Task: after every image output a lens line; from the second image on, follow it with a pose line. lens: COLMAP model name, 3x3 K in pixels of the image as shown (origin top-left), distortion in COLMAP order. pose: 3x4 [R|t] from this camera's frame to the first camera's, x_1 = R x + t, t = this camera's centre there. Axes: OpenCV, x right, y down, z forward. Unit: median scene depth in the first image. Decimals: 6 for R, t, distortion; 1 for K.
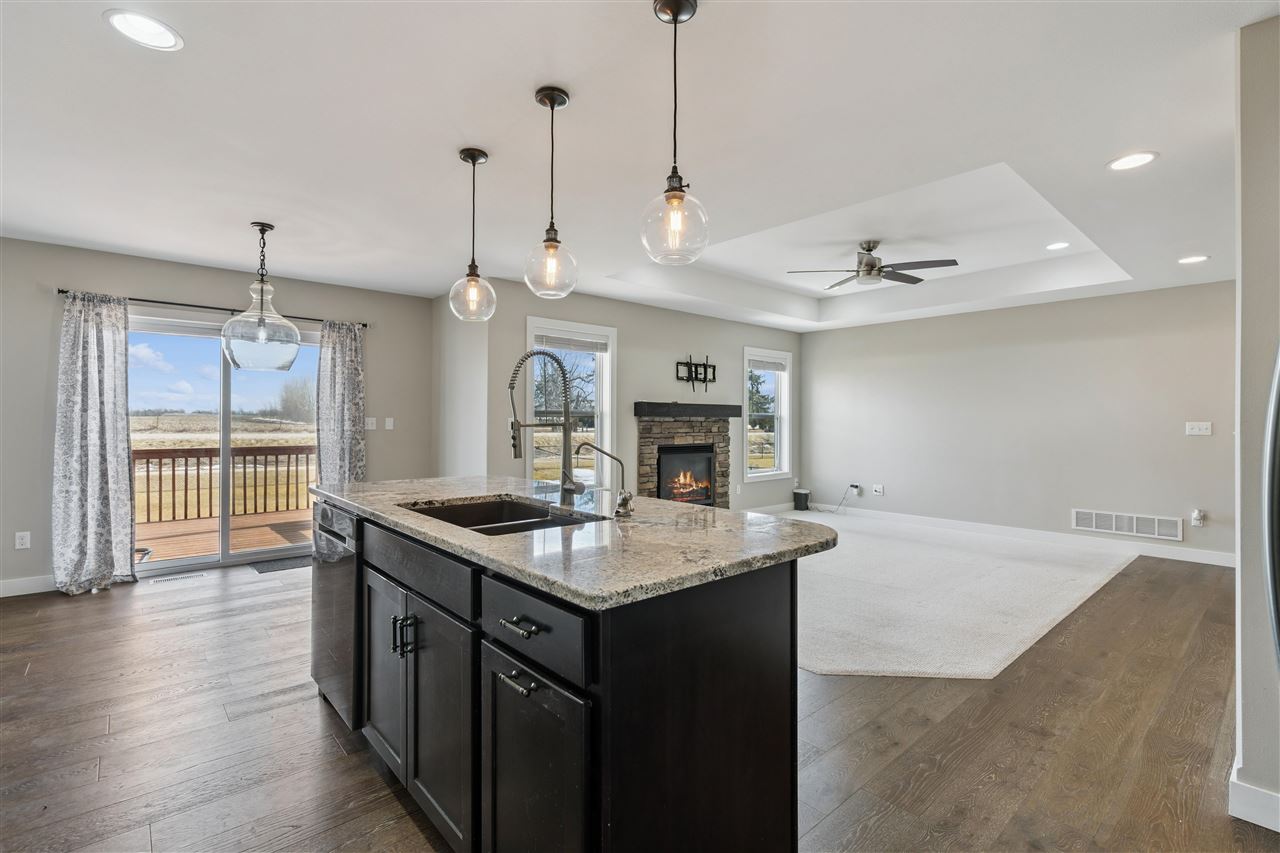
lens RADIAL K [[576.9, 0, 643.4], [0, 576.9, 415.3], [0, 0, 1]] dist [-0.005727, 0.003284]
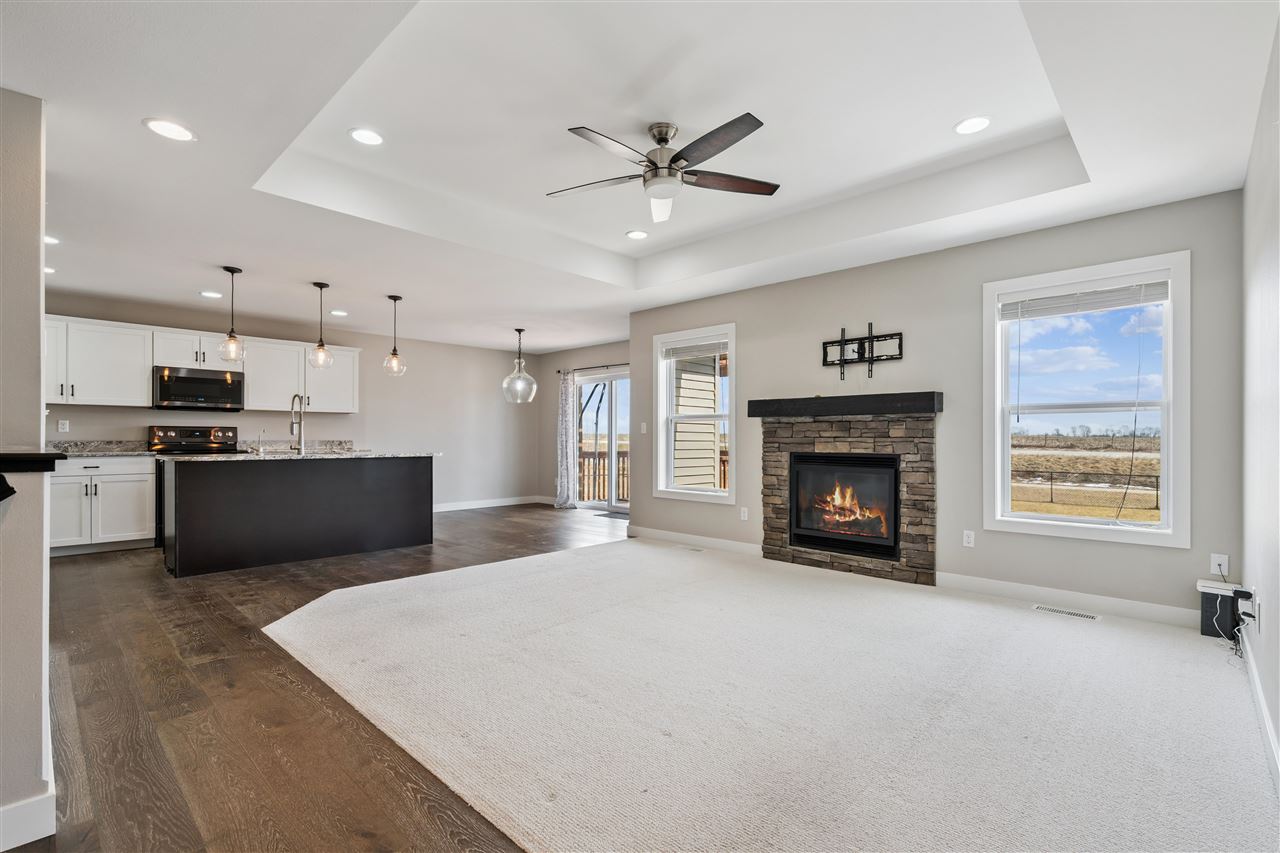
lens RADIAL K [[576.9, 0, 648.5], [0, 576.9, 437.9], [0, 0, 1]] dist [-0.005727, 0.003284]
pose [[0.098292, -0.004055, -0.995149, 0.824098], [0.006943, 0.999970, -0.003389, 0.033952], [0.995133, -0.006576, 0.098318, 0.743894]]
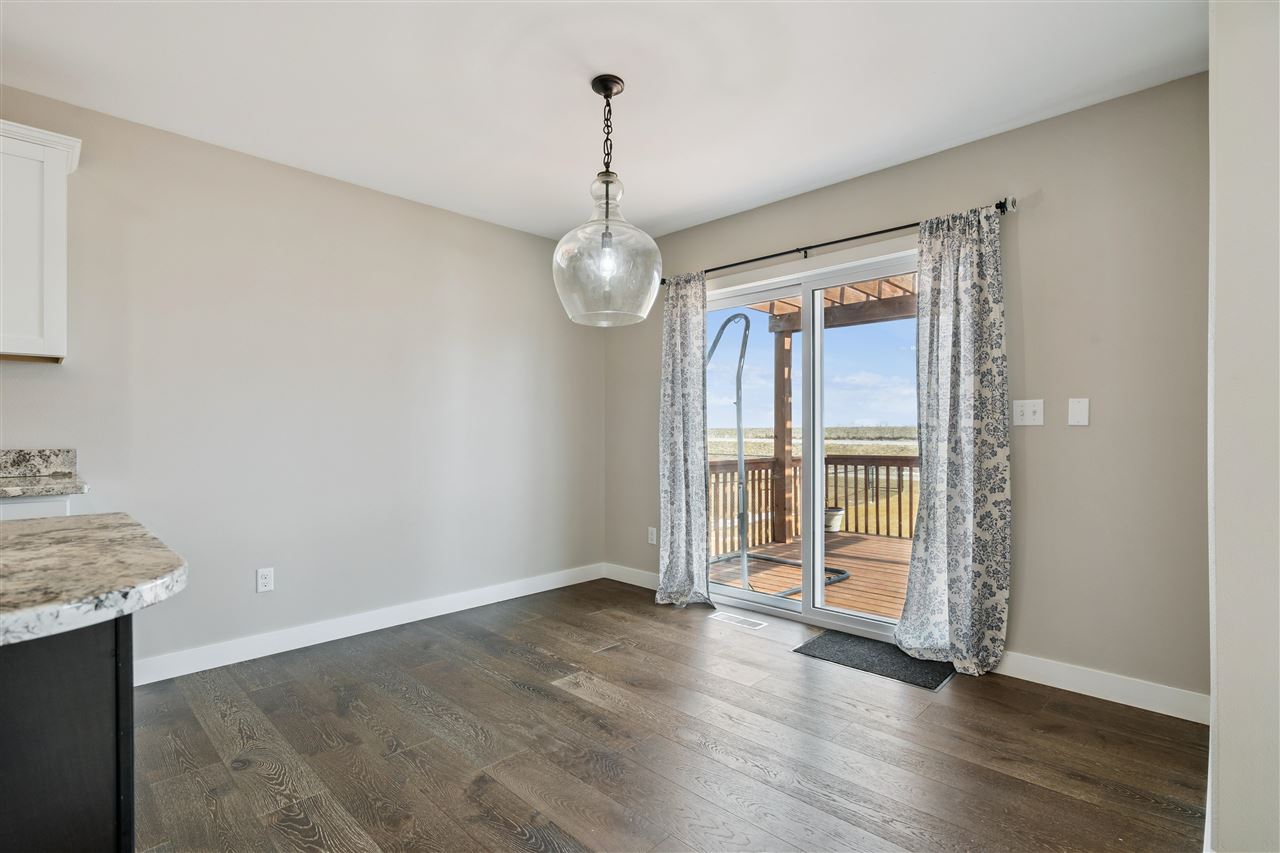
lens RADIAL K [[613.8, 0, 638.9], [0, 613.8, 432.0], [0, 0, 1]] dist [0.000124, 0.000890]
pose [[0.064270, -0.007748, -0.997902, 0.000304], [0.010842, 0.999916, -0.007066, 0.027227], [0.997874, -0.010365, 0.064349, 0.591278]]
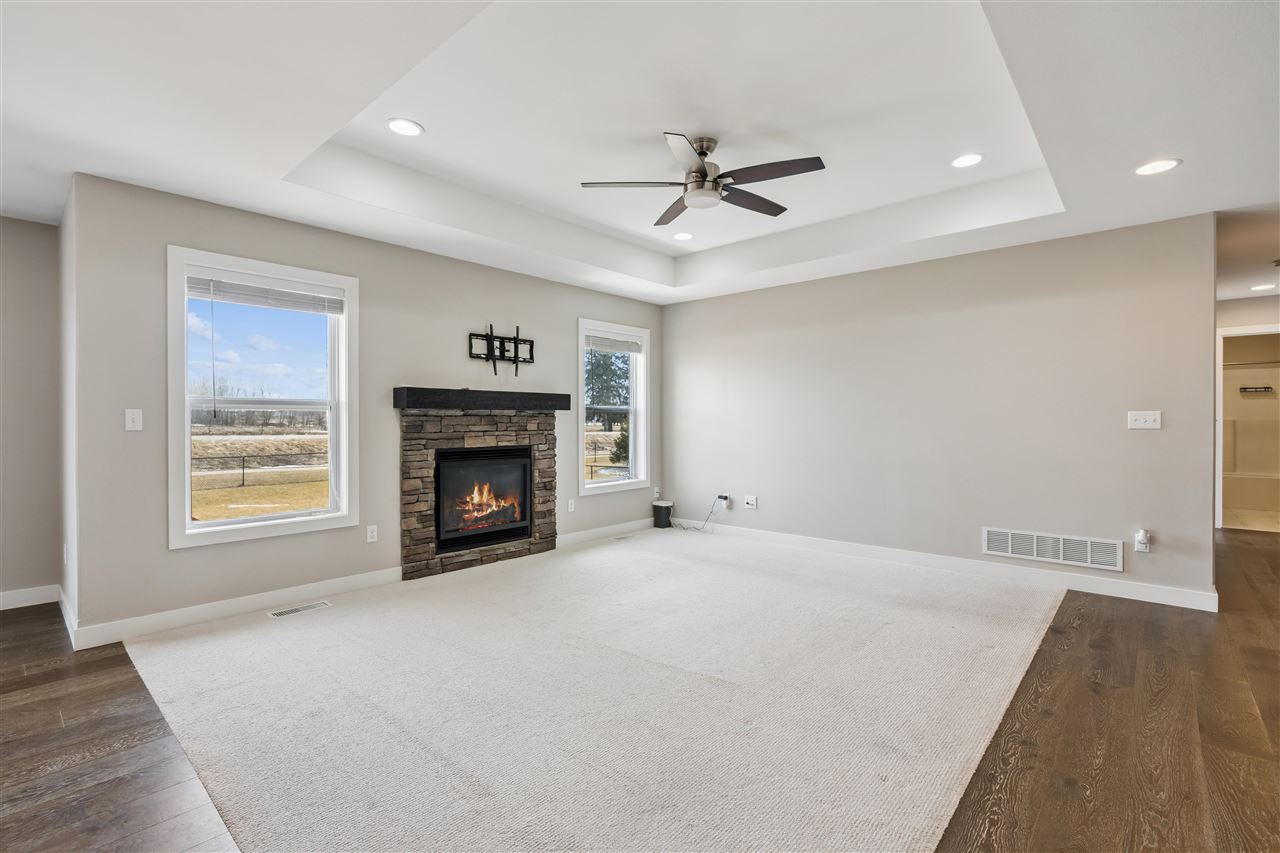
lens RADIAL K [[576.9, 0, 631.4], [0, 576.9, 421.3], [0, 0, 1]] dist [-0.005727, 0.003284]
pose [[0.994157, -0.006263, 0.107766, 0.191755], [0.005006, 0.999916, 0.011928, 0.010506], [-0.107832, -0.011319, 0.994105, 0.279829]]
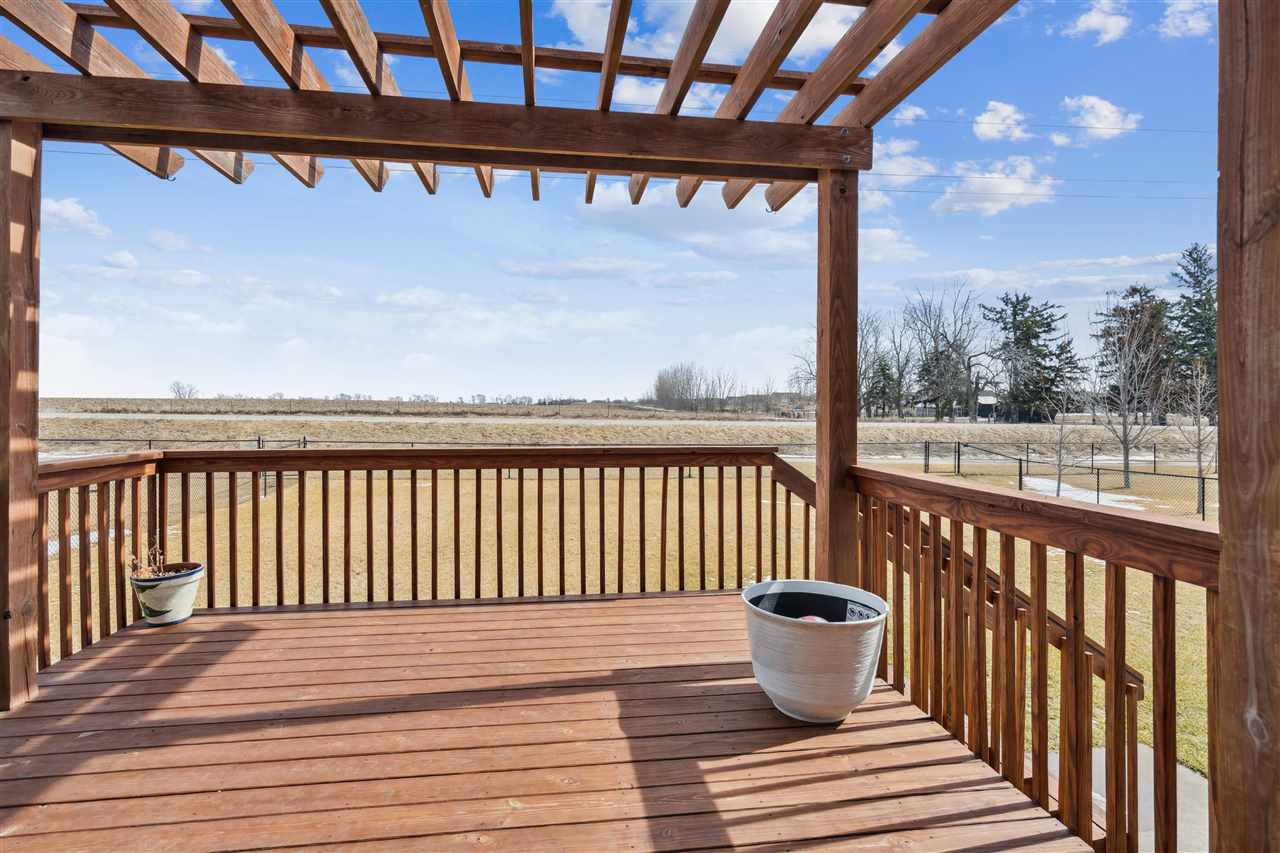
lens RADIAL K [[613.8, 0, 627.7], [0, 613.8, 405.5], [0, 0, 1]] dist [0.000124, 0.000890]
pose [[0.821041, -0.004854, -0.570849, -0.504973], [0.006989, 0.999974, 0.001549, 0.027362], [0.570827, -0.005262, 0.821054, 0.815744]]
